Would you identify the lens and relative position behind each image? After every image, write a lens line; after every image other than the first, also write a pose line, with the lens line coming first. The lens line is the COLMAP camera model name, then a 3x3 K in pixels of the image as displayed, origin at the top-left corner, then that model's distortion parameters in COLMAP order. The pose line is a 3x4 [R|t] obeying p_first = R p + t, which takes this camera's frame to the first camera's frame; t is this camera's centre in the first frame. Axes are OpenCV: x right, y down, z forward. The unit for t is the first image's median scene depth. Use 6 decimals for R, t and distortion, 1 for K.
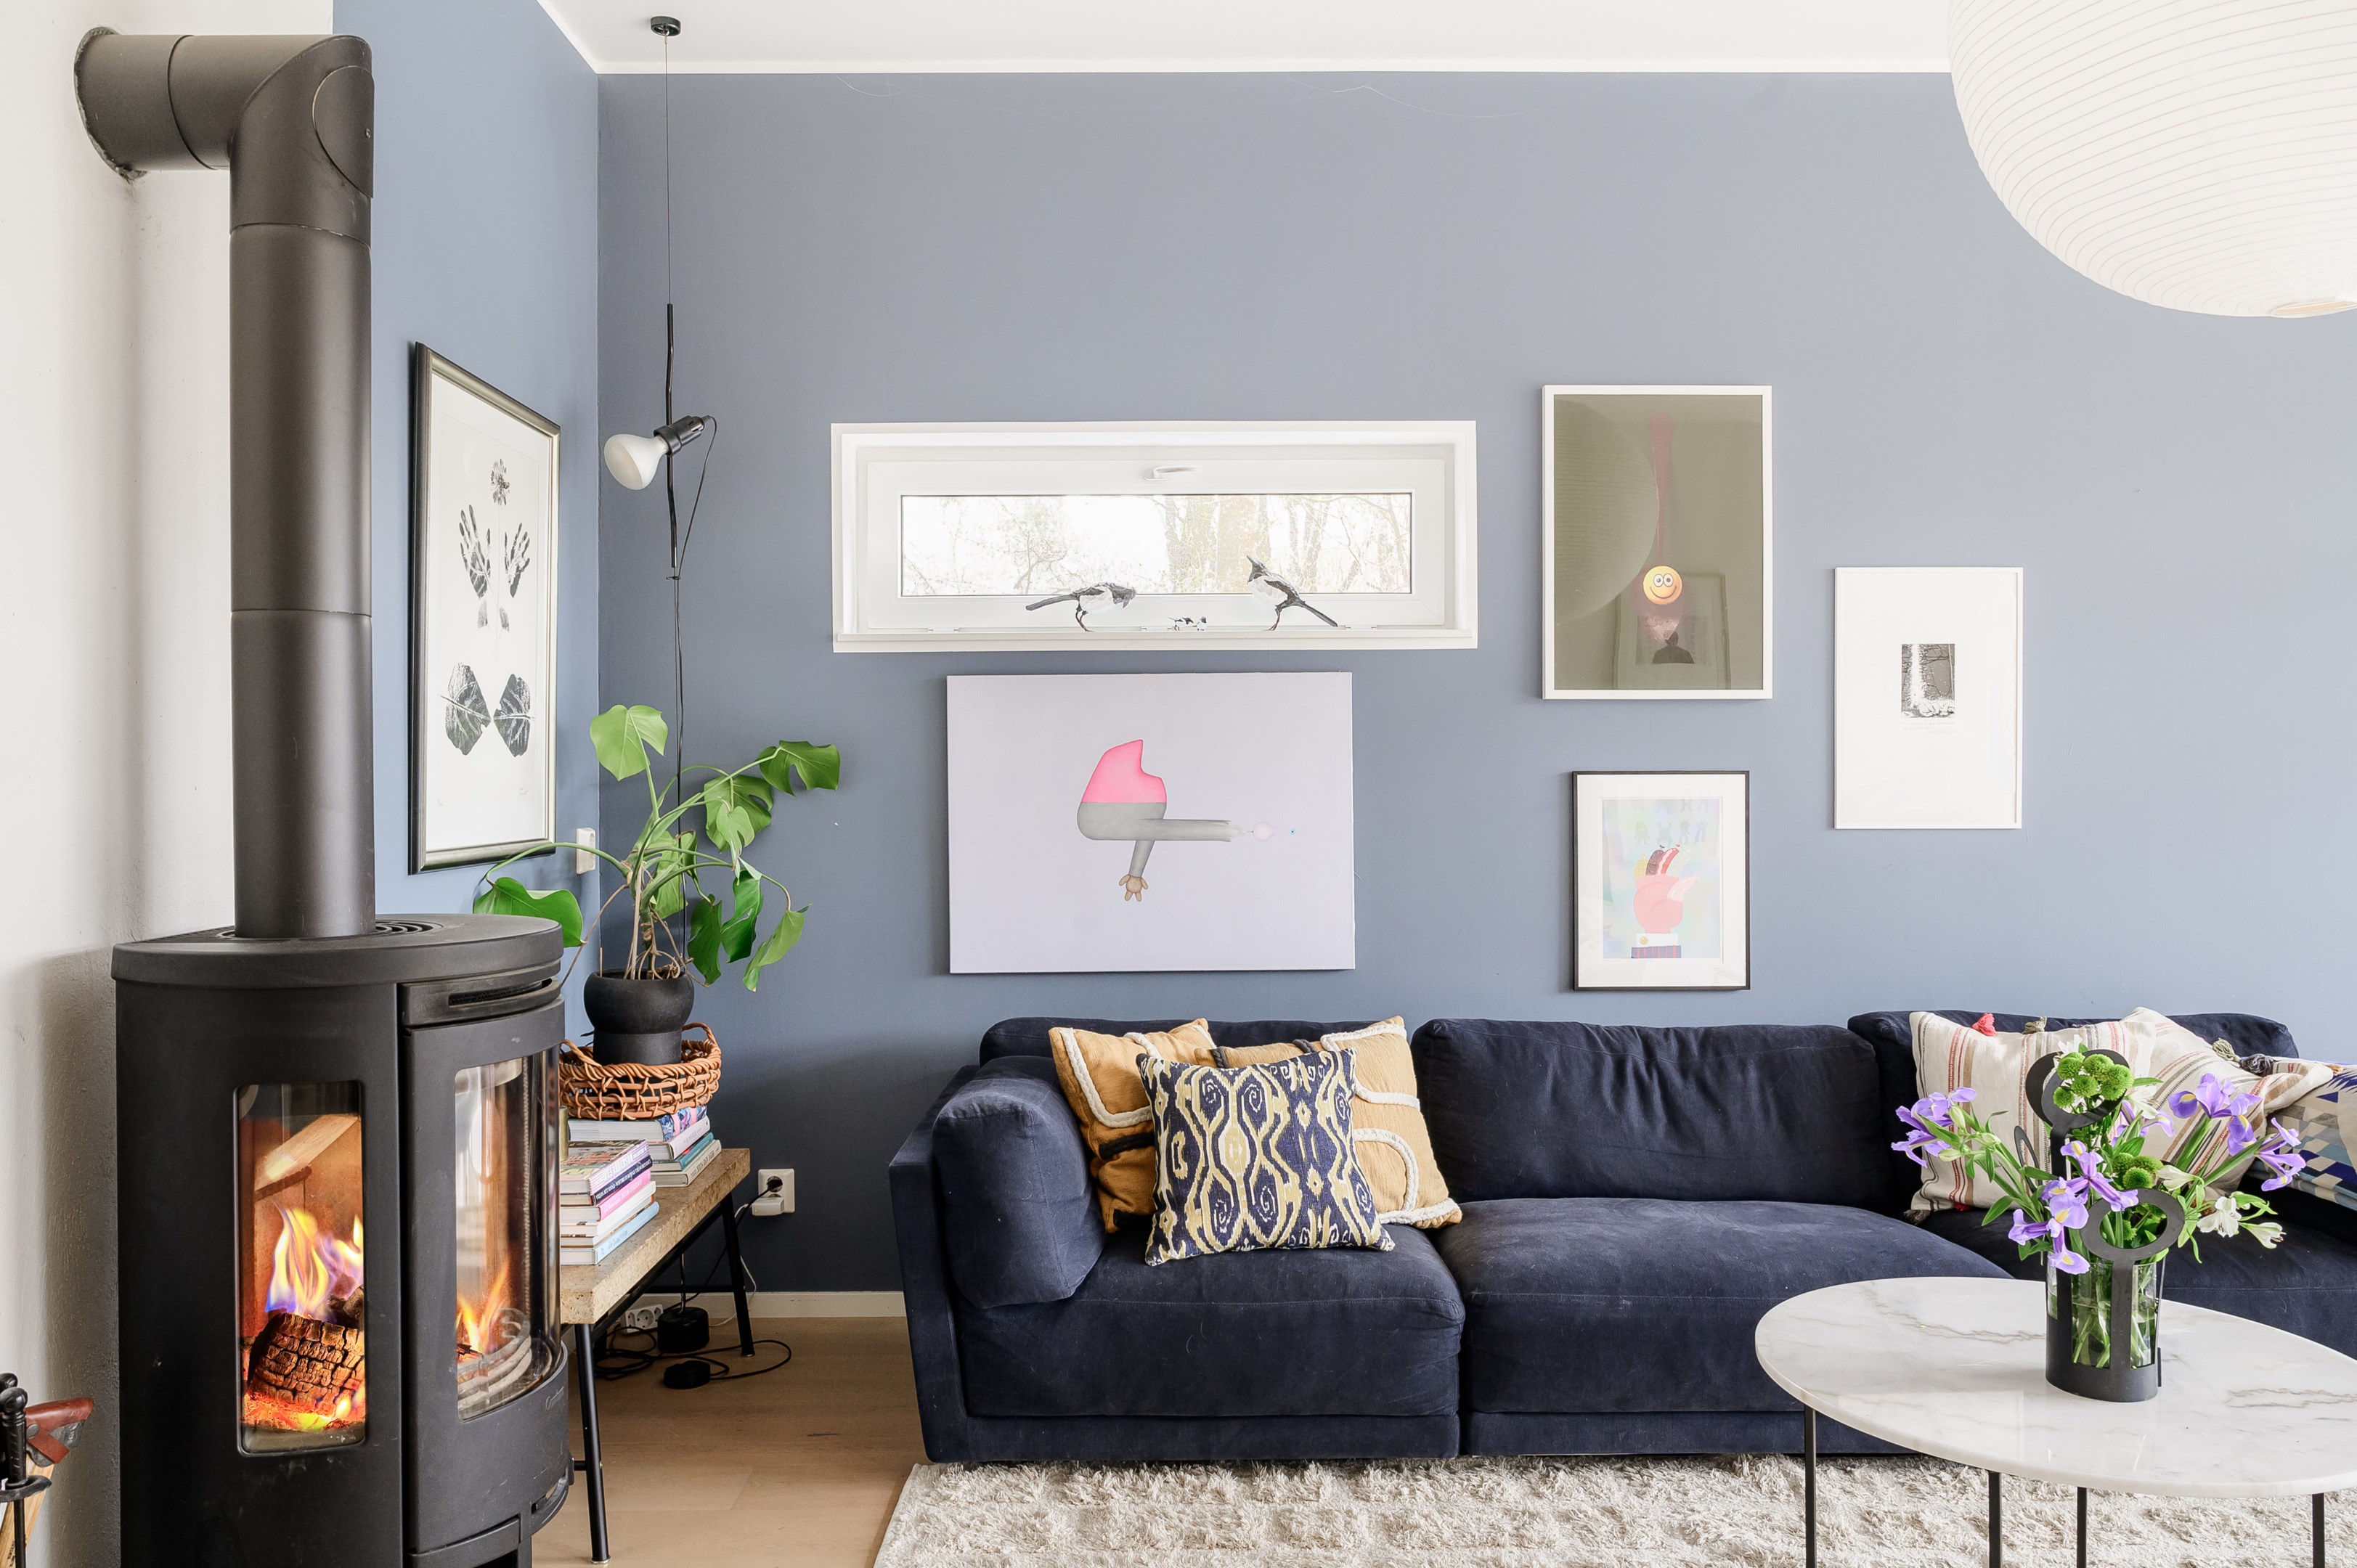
lens RADIAL K [[1747.1, 0, 1178.5], [0, 1747.1, 784.0], [0, 0, 1]] dist [-0.002754, 0.003909]
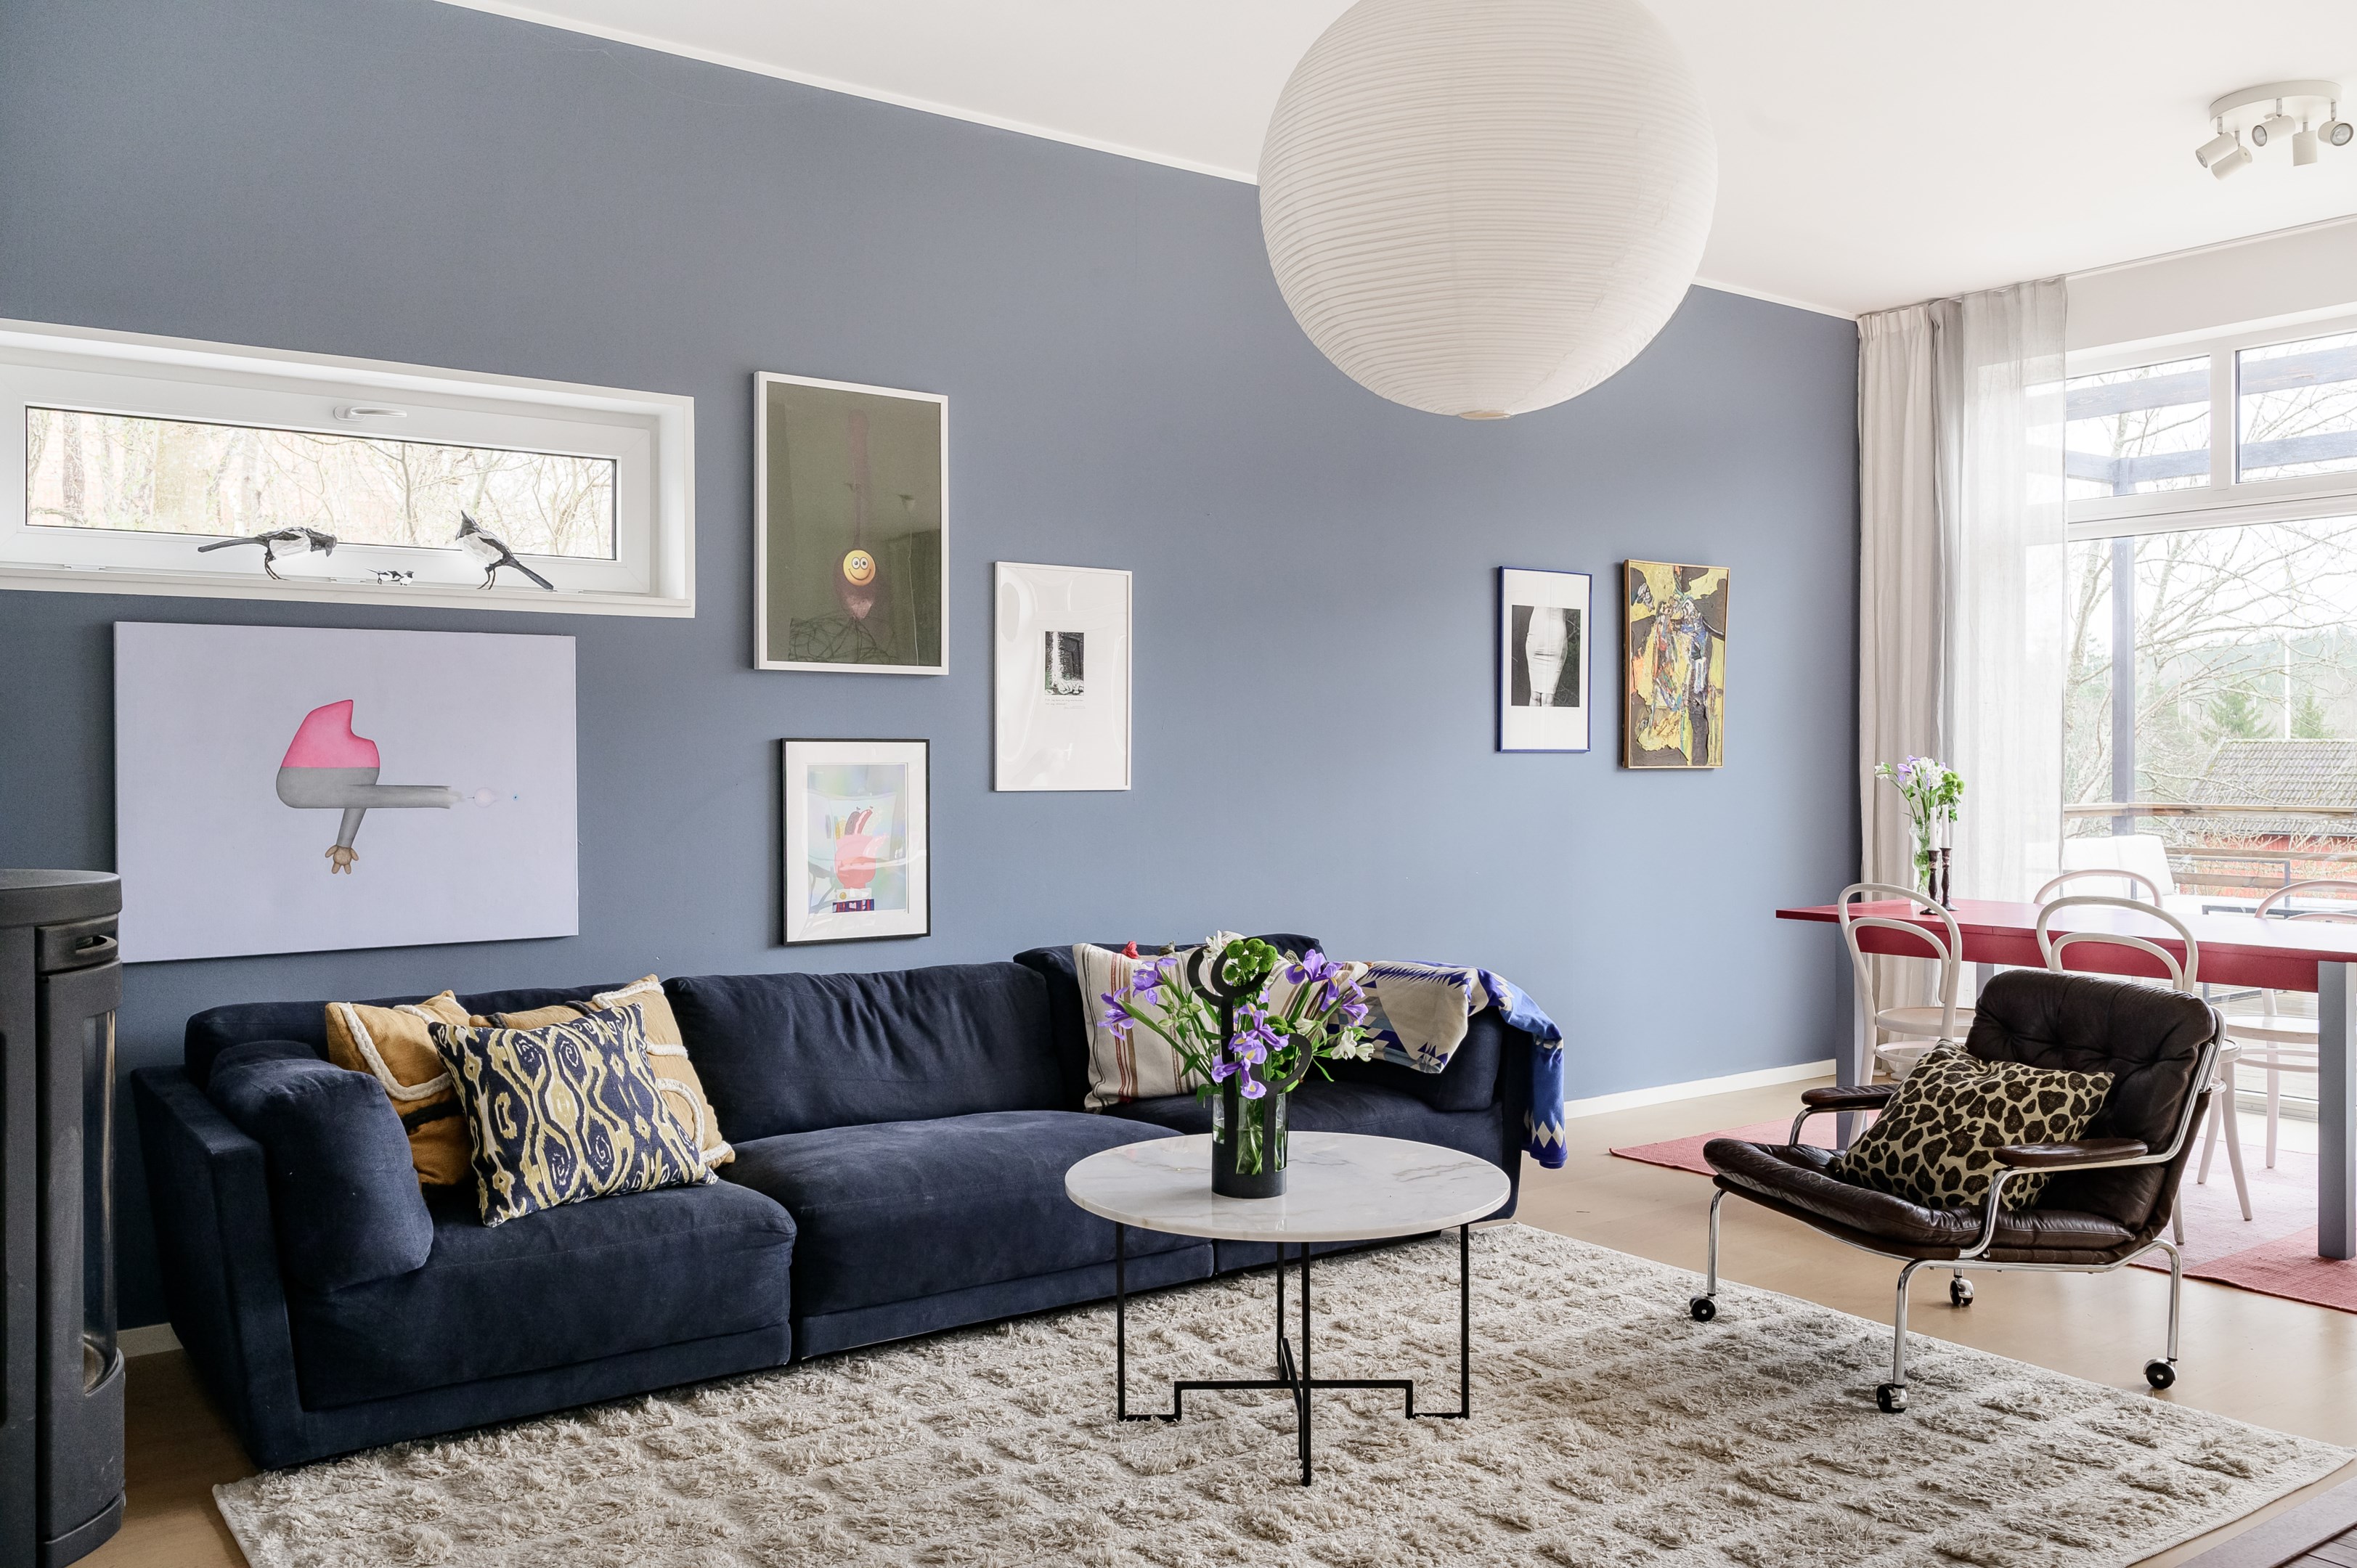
lens RADIAL K [[1906.8, 0, 1178.5], [0, 1906.8, 784.0], [0, 0, 1]] dist [0.003407, 0.003442]
pose [[0.814286, -0.004743, 0.580444, -0.307149], [0.003595, 0.999989, 0.003128, 0.021682], [-0.580452, -0.000460, 0.814294, -0.099535]]
